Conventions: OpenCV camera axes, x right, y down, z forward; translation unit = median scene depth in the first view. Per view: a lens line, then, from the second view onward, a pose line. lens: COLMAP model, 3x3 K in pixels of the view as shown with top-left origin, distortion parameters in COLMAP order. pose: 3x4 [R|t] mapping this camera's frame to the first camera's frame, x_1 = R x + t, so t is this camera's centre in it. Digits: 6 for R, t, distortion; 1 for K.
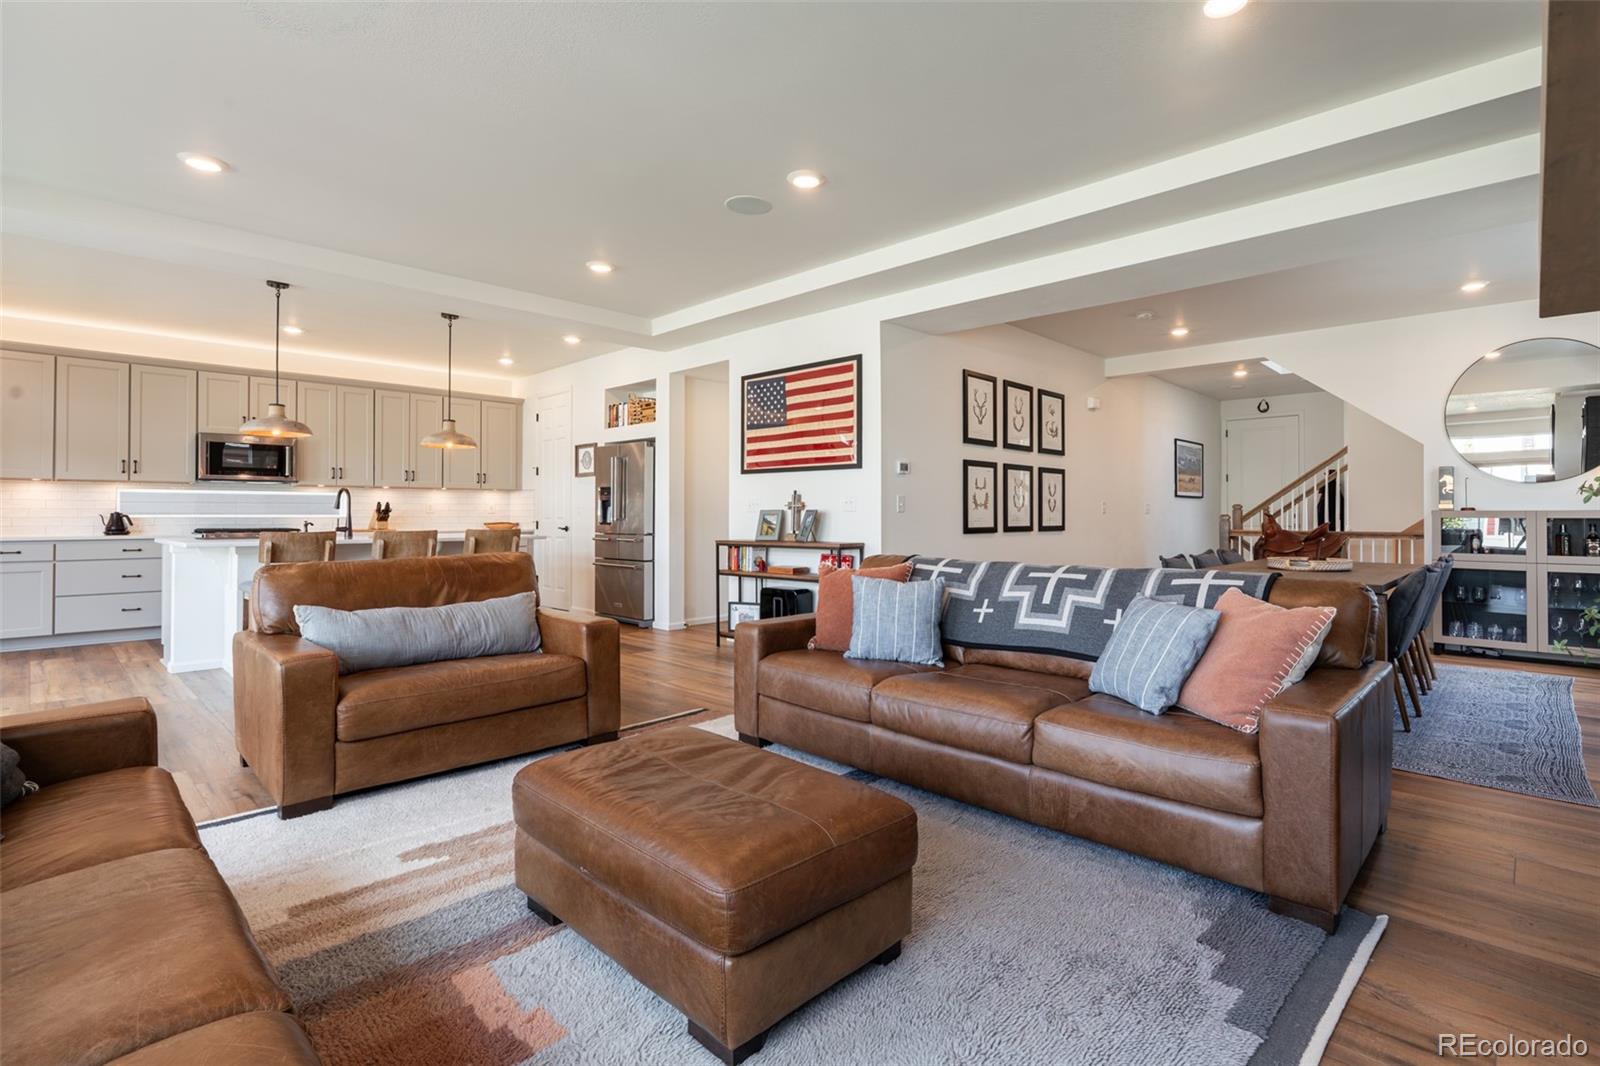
lens RADIAL K [[764.0, 0, 854.2], [0, 764.0, 505.4], [0, 0, 1]] dist [-0.002414, -0.000251]
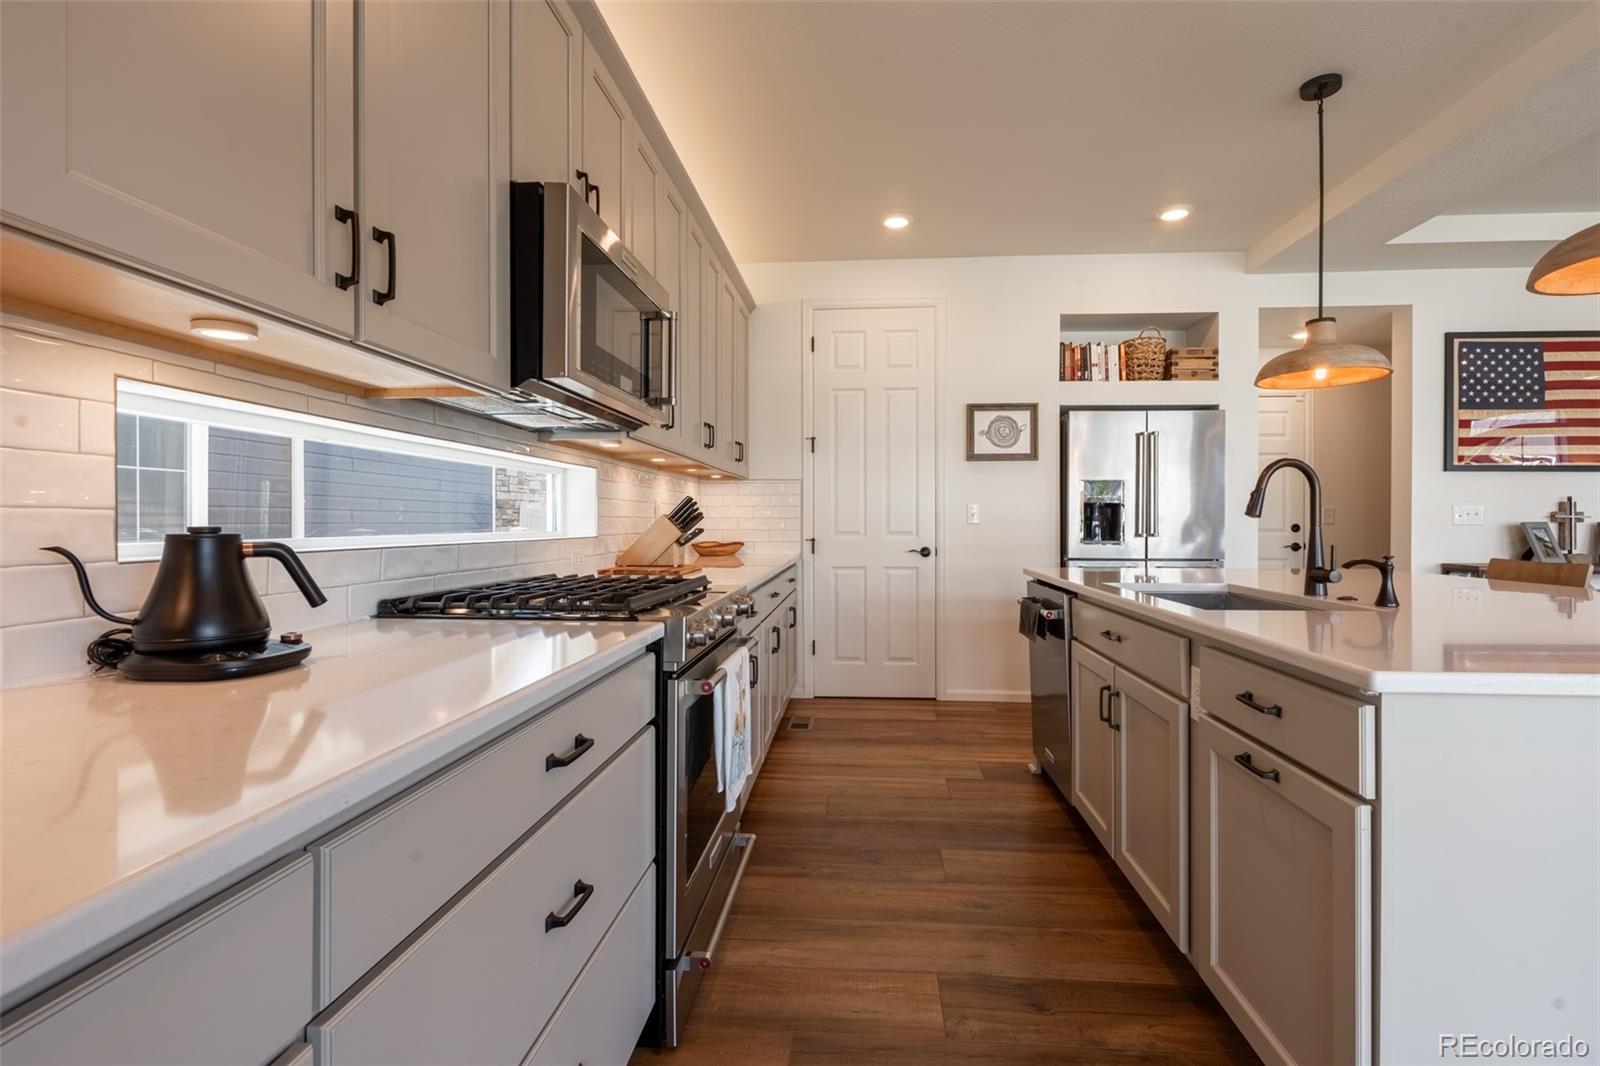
lens RADIAL K [[718.5, 0, 822.4], [0, 718.5, 520.6], [0, 0, 1]] dist [-0.004501, -0.000093]
pose [[0.779074, 0.002038, 0.626928, -1.020151], [-0.010366, 0.999900, 0.009631, 0.004593], [-0.626846, -0.014002, 0.779017, 0.853219]]
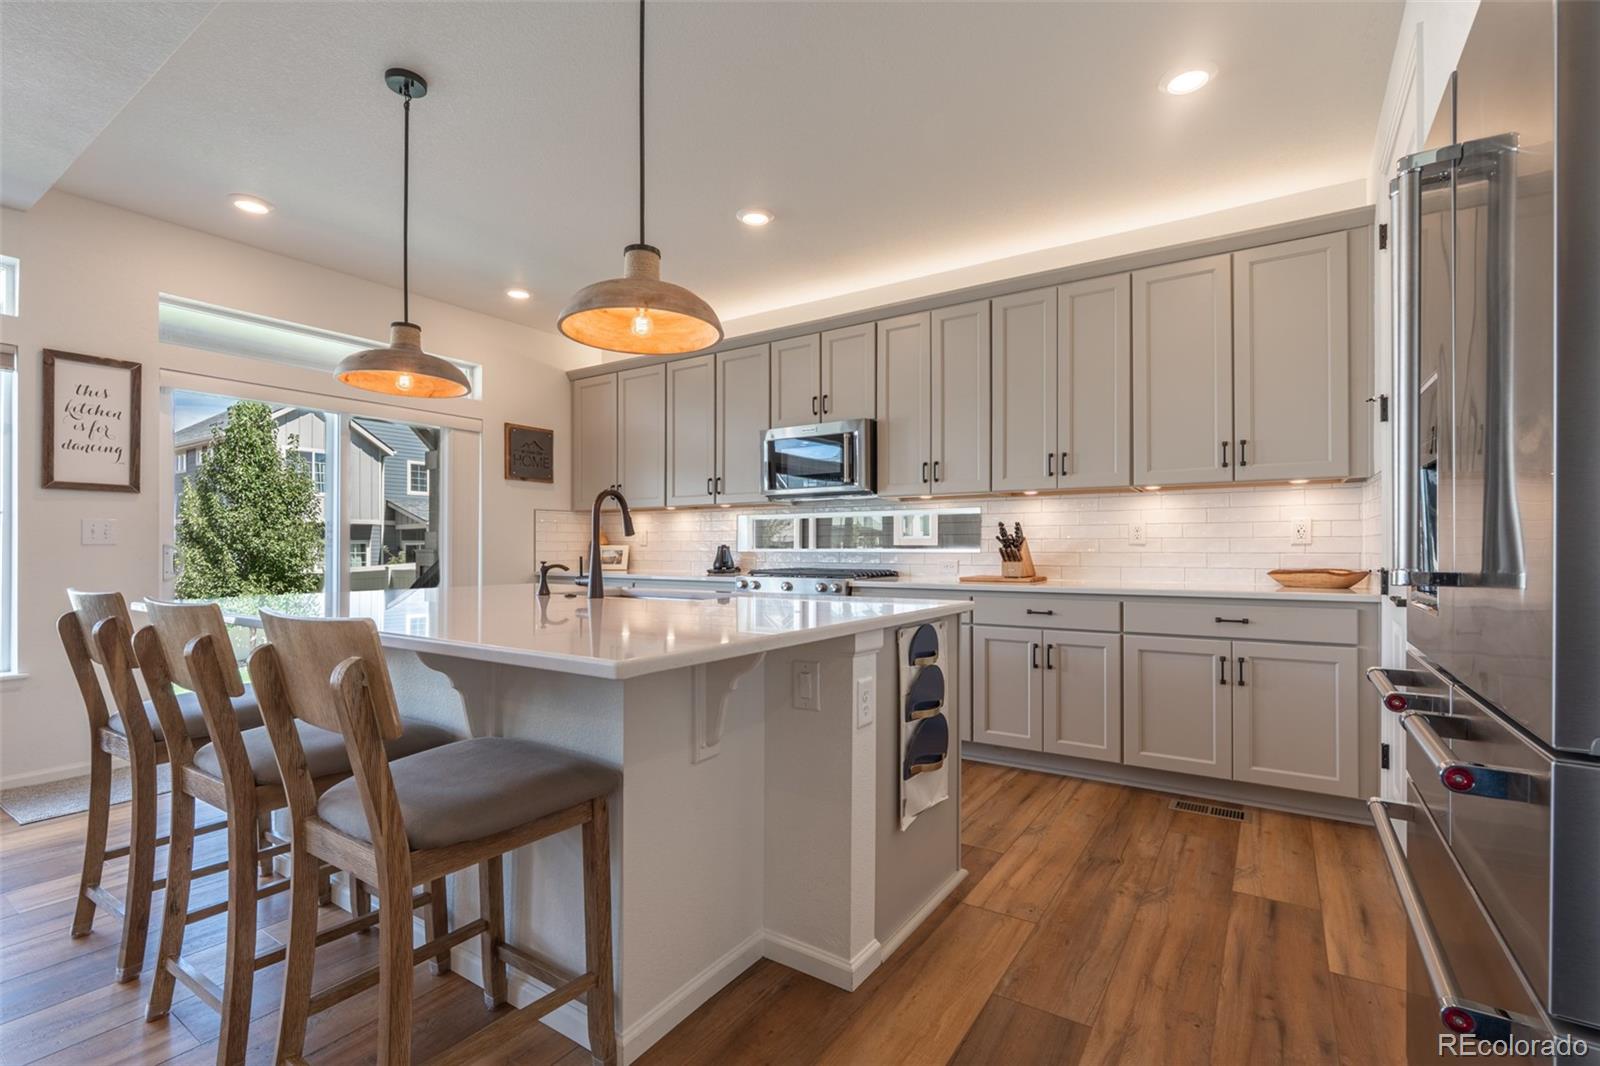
lens RADIAL K [[748.0, 0, 782.4], [0, 748.0, 542.1], [0, 0, 1]] dist [-0.010272, -0.000403]
pose [[0.135150, -0.007276, -0.990798, -0.206205], [0.011459, 0.999918, -0.005779, 0.011217], [0.990759, -0.010573, 0.135222, 1.011287]]
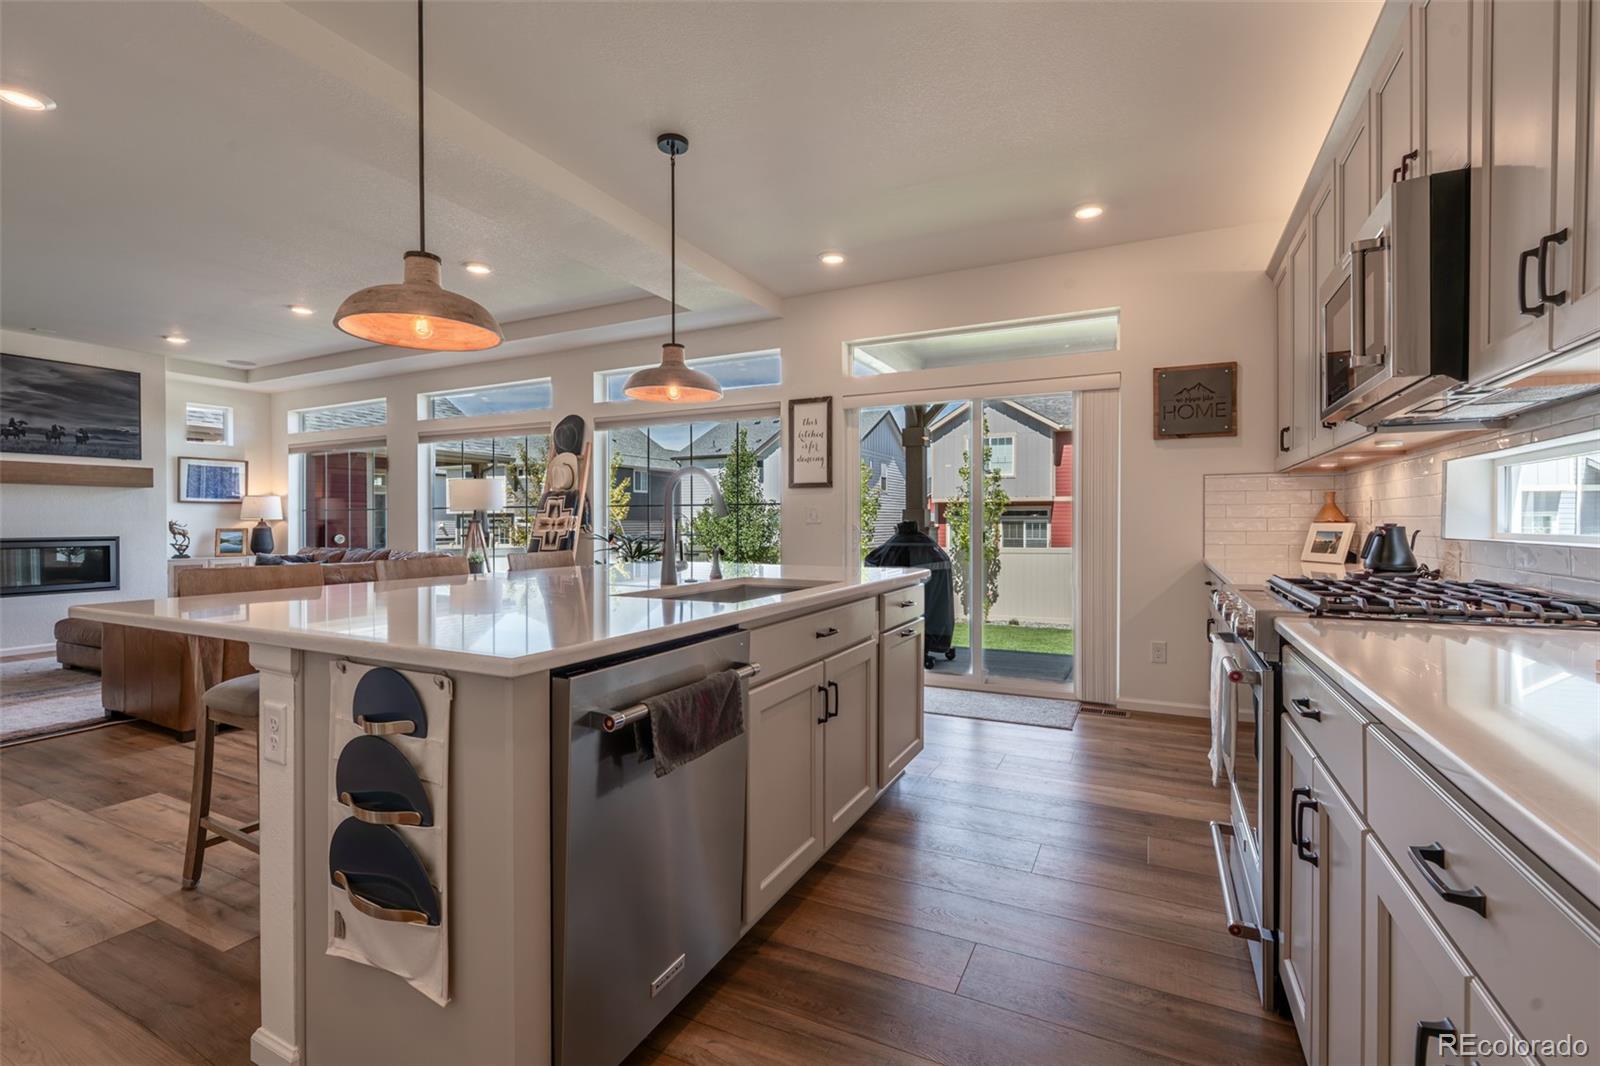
lens RADIAL K [[710.2, 0, 800.0], [0, 710.2, 533.0], [0, 0, 1]] dist [-0.002033, -0.000299]
pose [[-0.961580, 0.007063, -0.274436, -0.604027], [0.005912, 0.999970, 0.005022, 0.010199], [0.274463, 0.003206, -0.961592, 1.347187]]
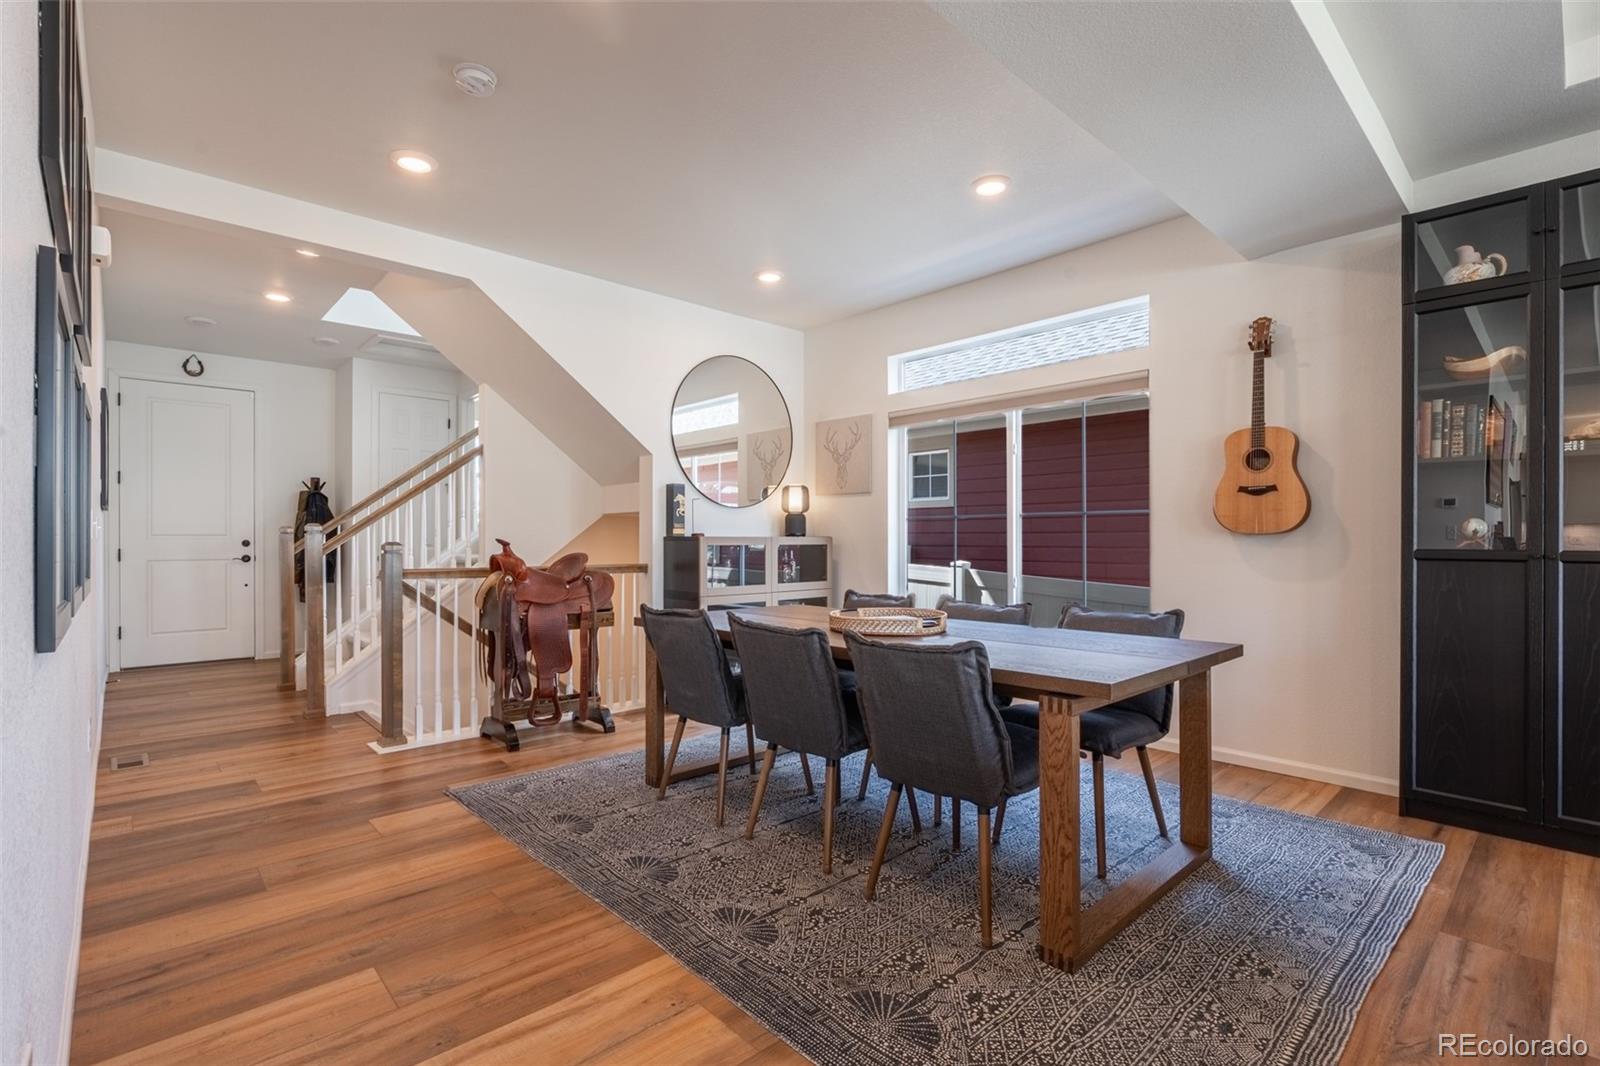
lens RADIAL K [[727.7, 0, 792.6], [0, 727.7, 540.8], [0, 0, 1]] dist [-0.008608, -0.000113]
pose [[0.084700, -0.000391, 0.996406, -0.011623], [-0.013262, 0.999911, 0.001520, 0.007700], [-0.996318, -0.013343, 0.084687, 0.780242]]
